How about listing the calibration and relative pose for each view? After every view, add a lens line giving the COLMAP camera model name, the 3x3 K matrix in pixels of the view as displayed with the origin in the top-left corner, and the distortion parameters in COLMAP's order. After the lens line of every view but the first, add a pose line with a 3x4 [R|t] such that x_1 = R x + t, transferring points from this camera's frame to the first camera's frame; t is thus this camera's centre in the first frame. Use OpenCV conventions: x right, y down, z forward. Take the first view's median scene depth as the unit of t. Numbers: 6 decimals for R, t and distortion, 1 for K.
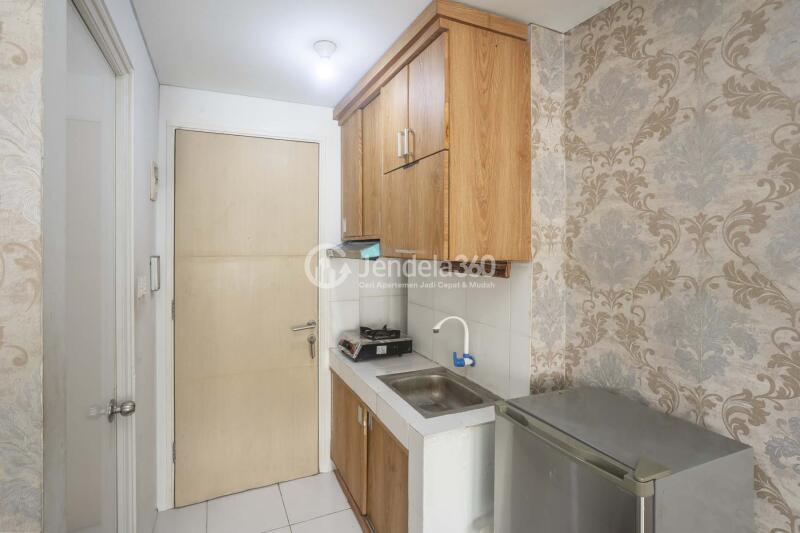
lens RADIAL K [[372.7, 0, 365.8], [0, 372.7, 254.1], [0, 0, 1]] dist [-0.036561, 0.006775]
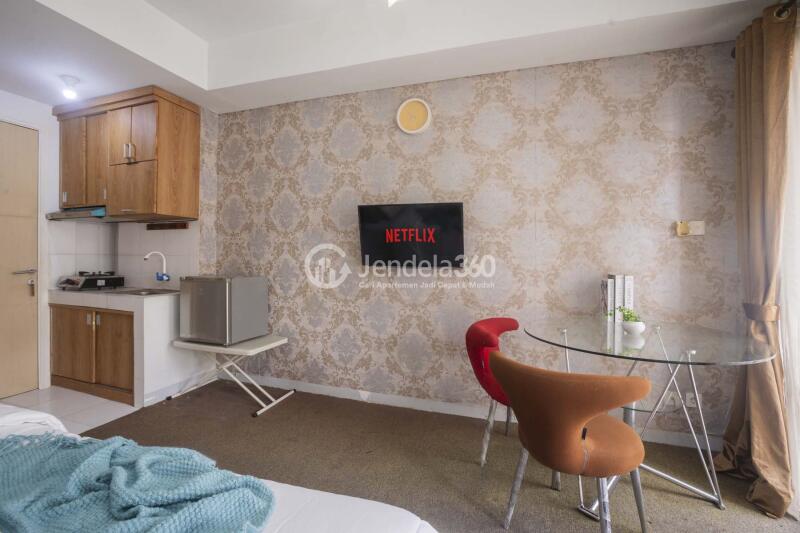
lens RADIAL K [[372.7, 0, 374.7], [0, 372.7, 256.1], [0, 0, 1]] dist [-0.036561, 0.006775]
pose [[0.692972, 0.005902, 0.720940, -0.350913], [0.001822, 0.999949, -0.009937, 0.233855], [-0.720962, 0.008200, 0.692926, -1.099901]]
